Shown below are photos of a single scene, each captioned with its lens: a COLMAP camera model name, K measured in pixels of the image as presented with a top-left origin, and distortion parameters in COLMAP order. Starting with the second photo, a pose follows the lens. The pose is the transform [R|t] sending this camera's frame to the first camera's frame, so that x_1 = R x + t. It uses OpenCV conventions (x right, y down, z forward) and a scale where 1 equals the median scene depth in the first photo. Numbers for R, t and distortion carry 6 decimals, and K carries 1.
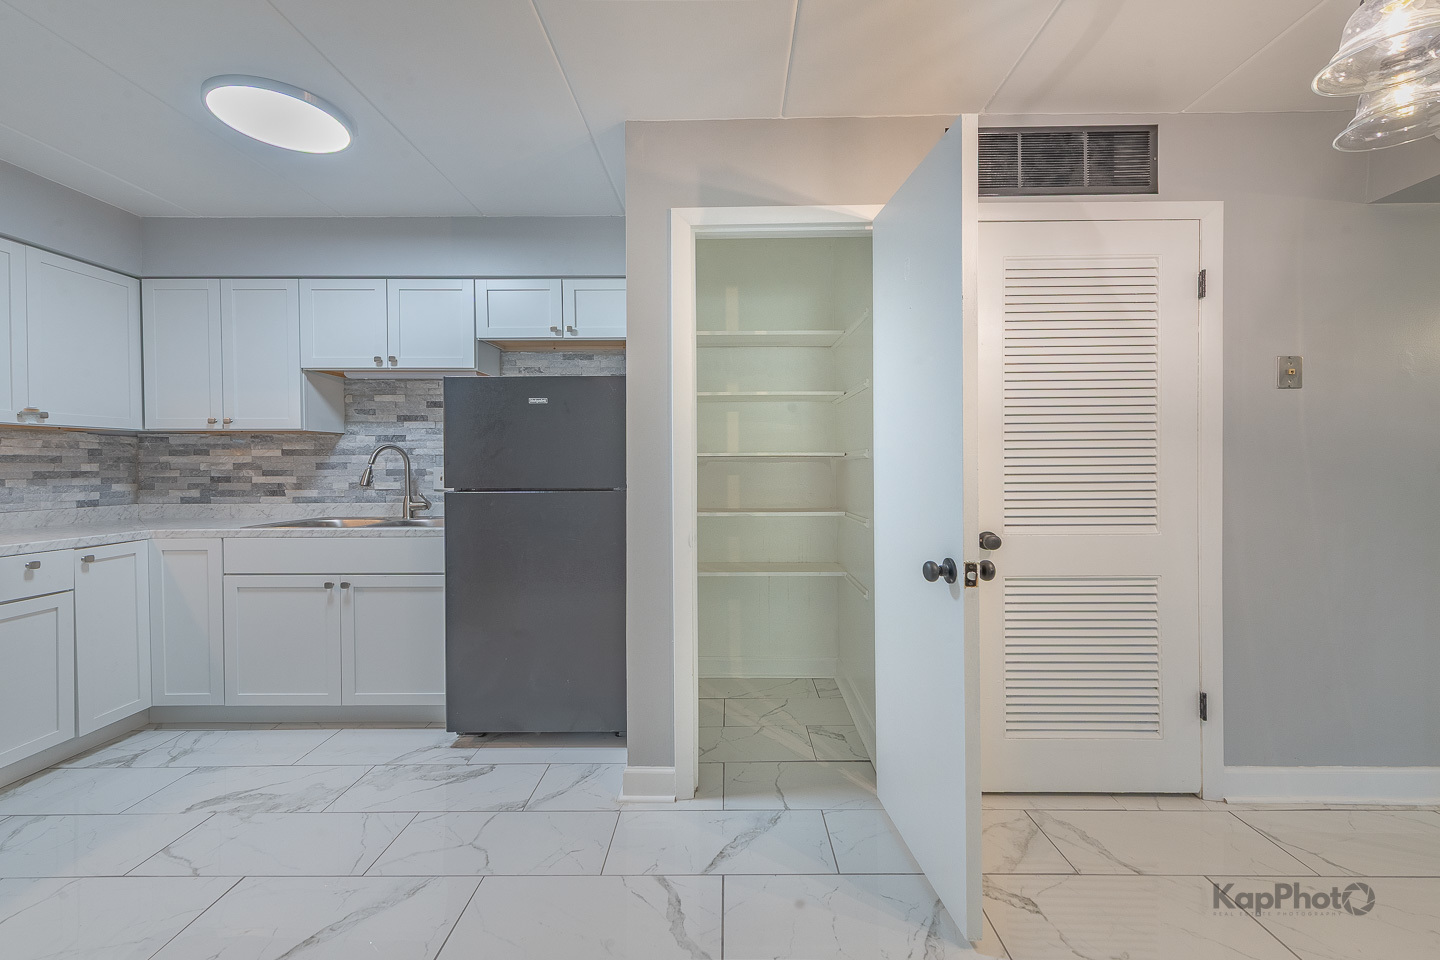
lens RADIAL K [[608.2, 0, 868.1], [0, 608.2, 468.4], [0, 0, 1]] dist [0.017510, -0.003829]
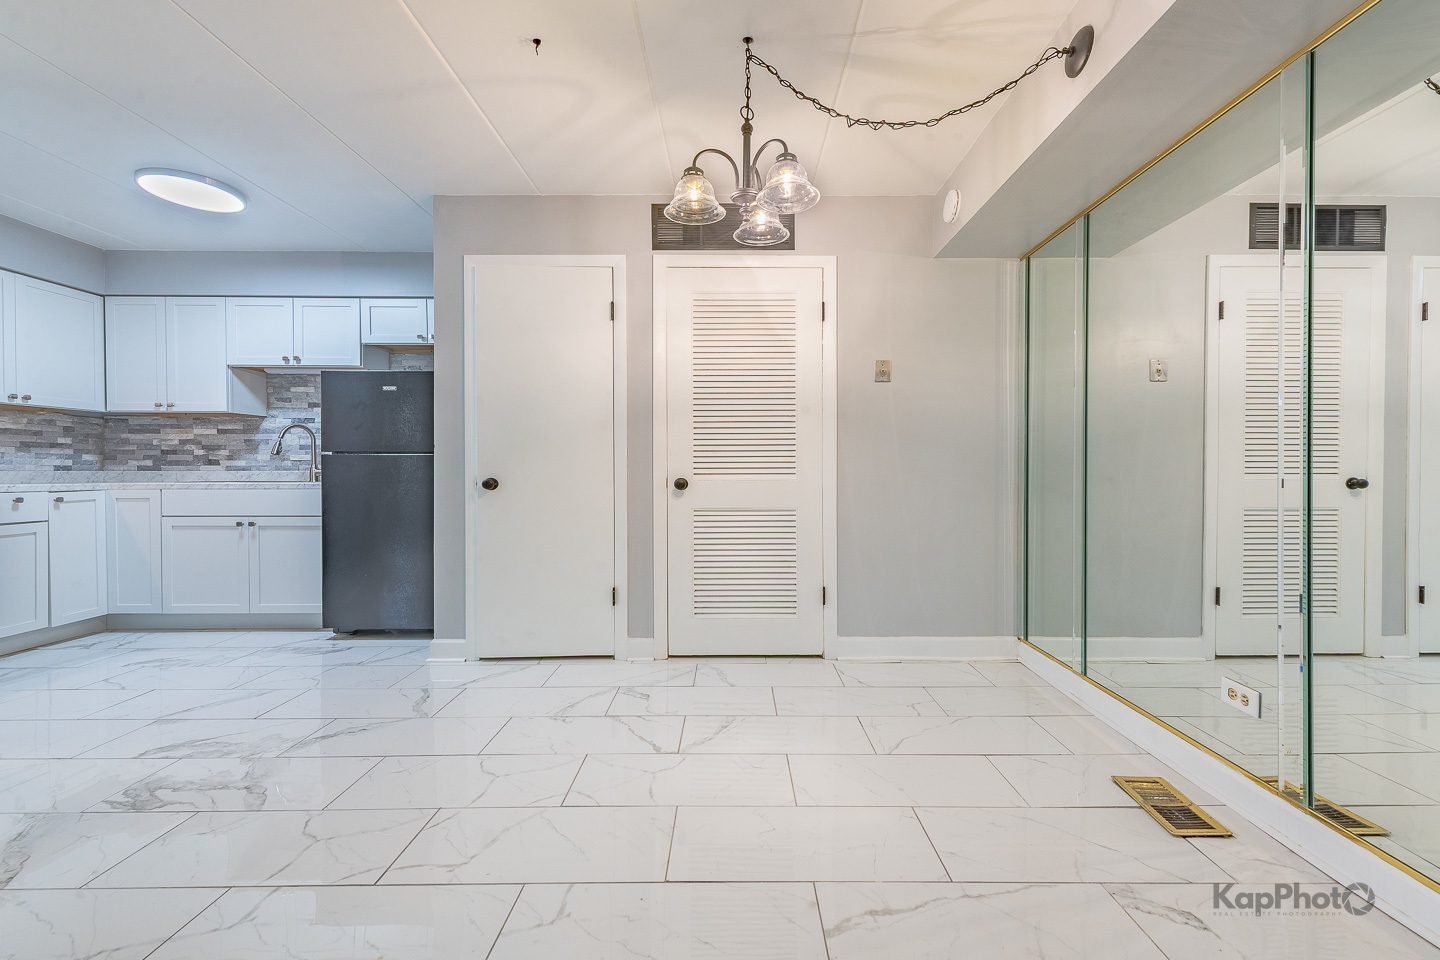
lens RADIAL K [[610.1, 0, 881.9], [0, 610.1, 474.4], [0, 0, 1]] dist [0.013806, -0.002697]
pose [[0.999919, 0.004758, 0.011825, 0.449441], [-0.004737, 0.999987, -0.001784, 0.064685], [-0.011833, 0.001728, 0.999928, -0.325252]]
